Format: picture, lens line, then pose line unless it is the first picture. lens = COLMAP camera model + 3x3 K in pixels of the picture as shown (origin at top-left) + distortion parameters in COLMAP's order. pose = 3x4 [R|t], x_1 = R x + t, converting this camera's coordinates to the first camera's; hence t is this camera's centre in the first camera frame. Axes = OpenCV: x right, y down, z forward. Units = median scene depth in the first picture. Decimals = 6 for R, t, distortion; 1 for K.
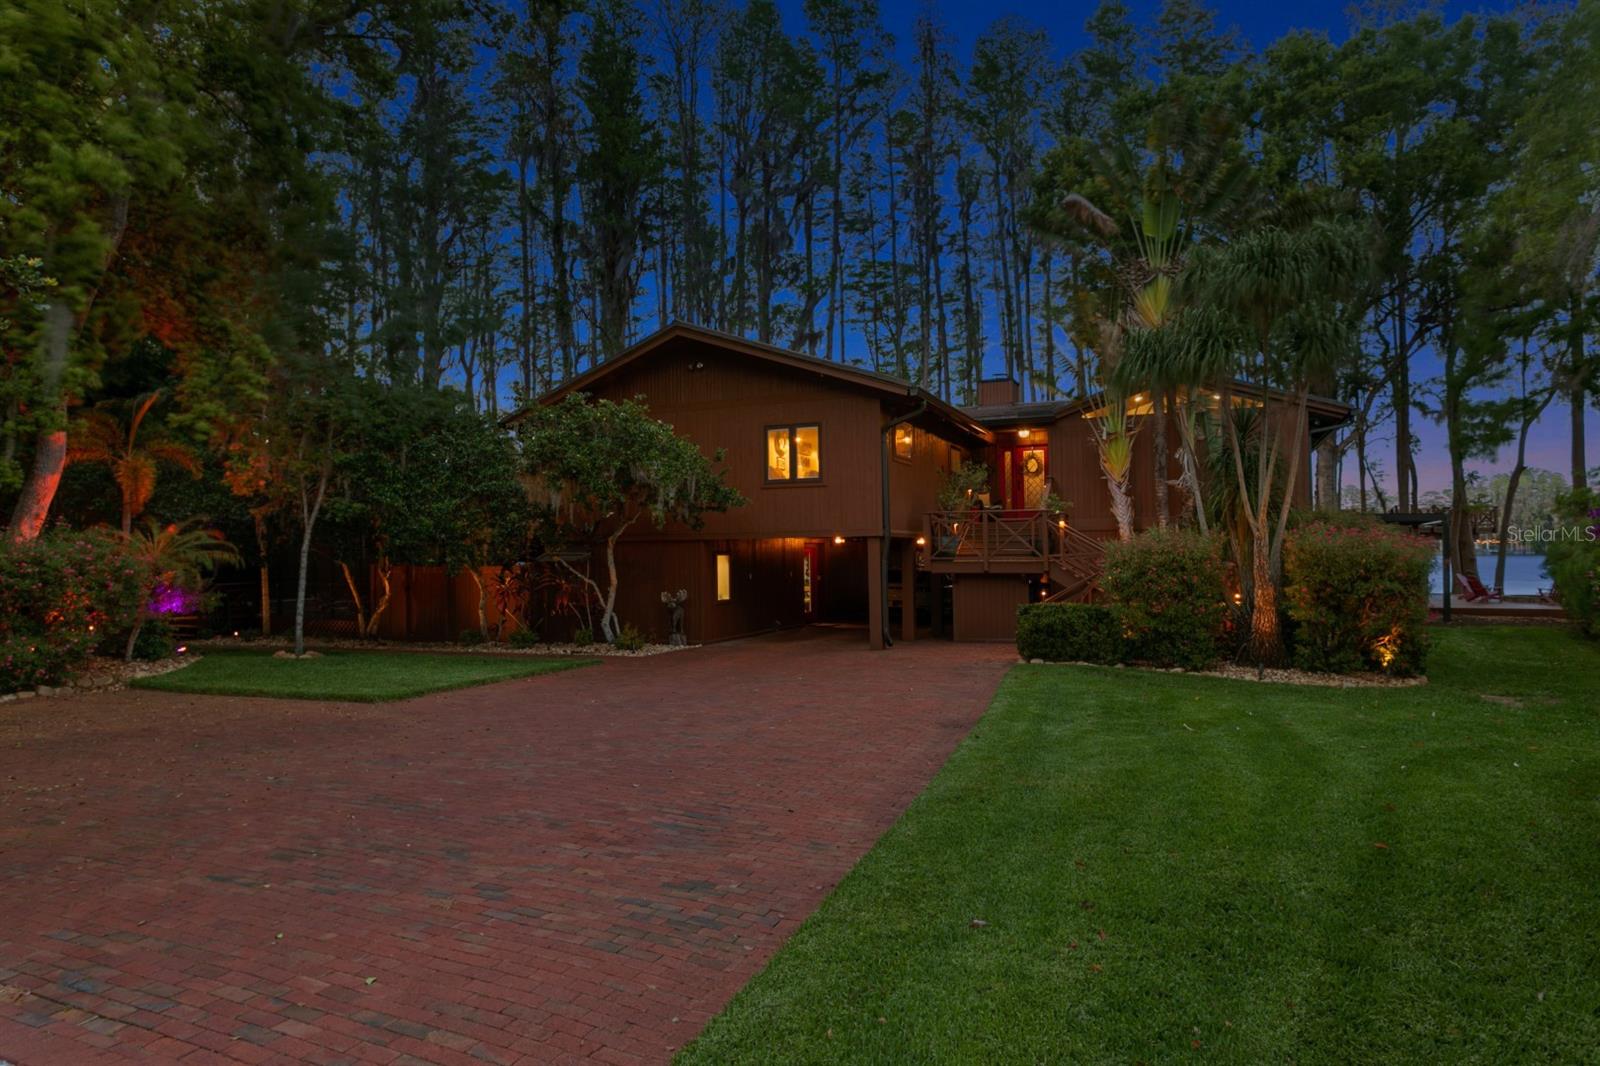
lens RADIAL K [[1060.3, 0, 802.9], [0, 1060.3, 531.2], [0, 0, 1]] dist [-0.002614, -0.001749]
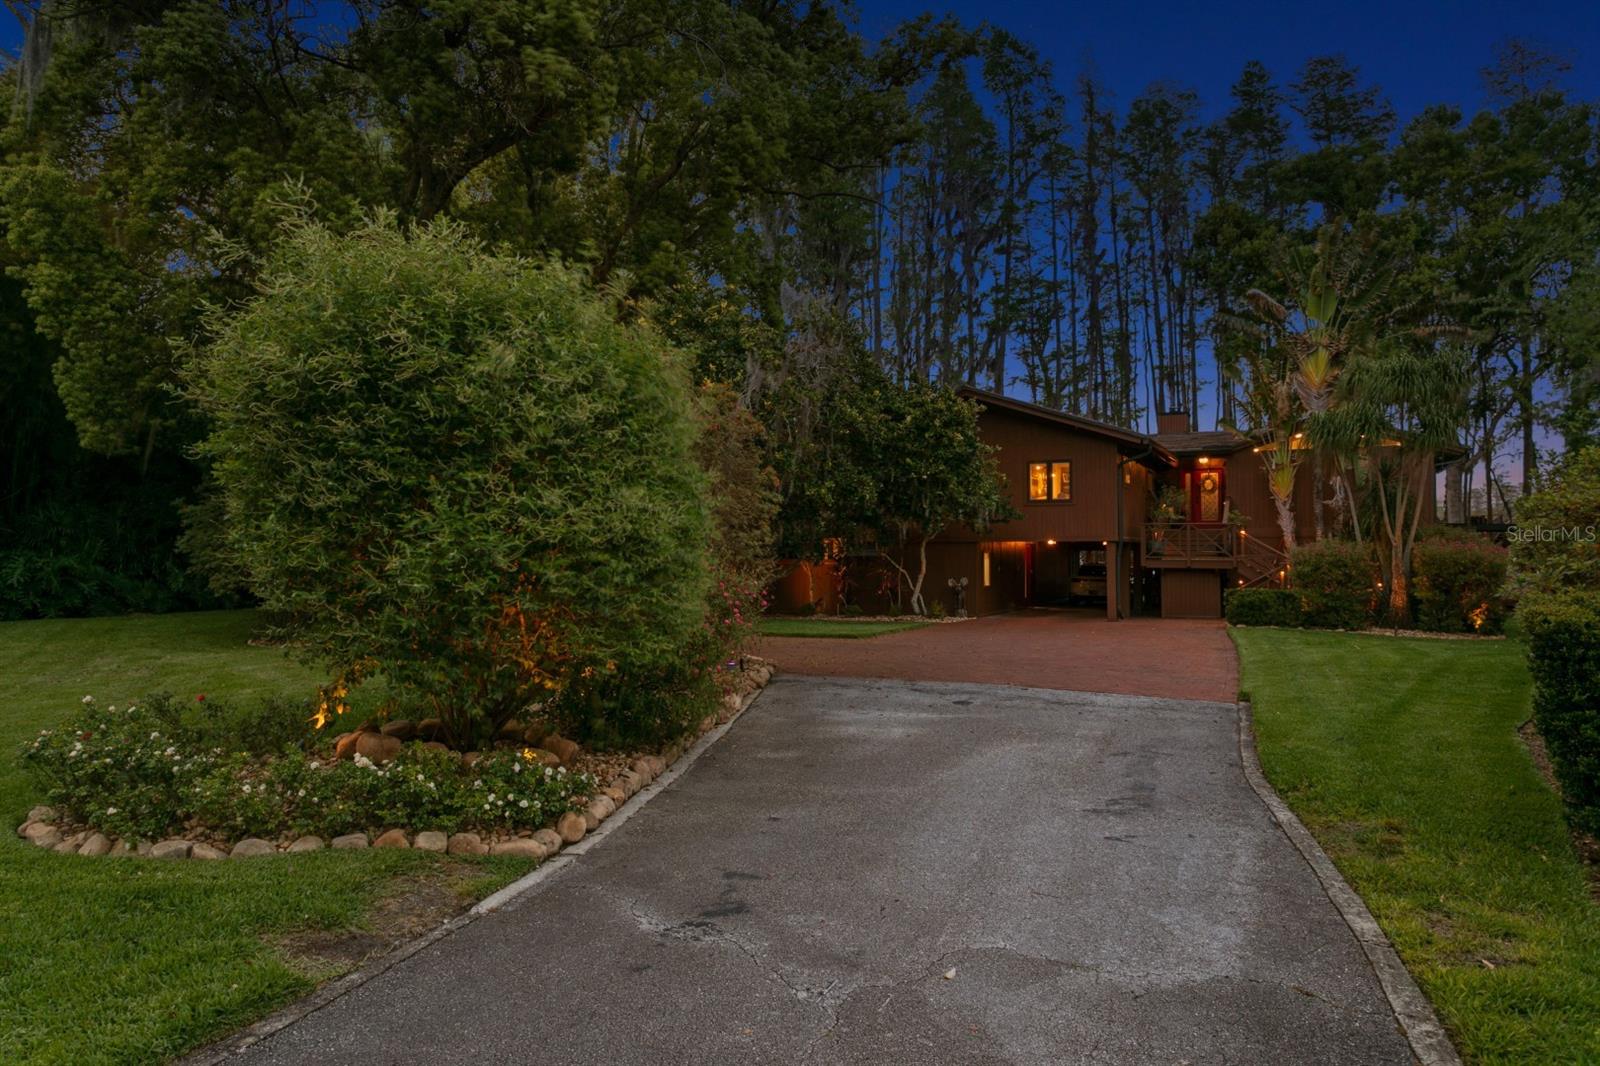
lens RADIAL K [[1096.3, 0, 798.5], [0, 1096.3, 539.4], [0, 0, 1]] dist [-0.009977, 0.001372]
pose [[0.996003, 0.009302, -0.088834, -0.208545], [-0.008264, 0.999893, 0.012036, -0.011372], [0.088936, -0.011253, 0.995974, -0.469130]]
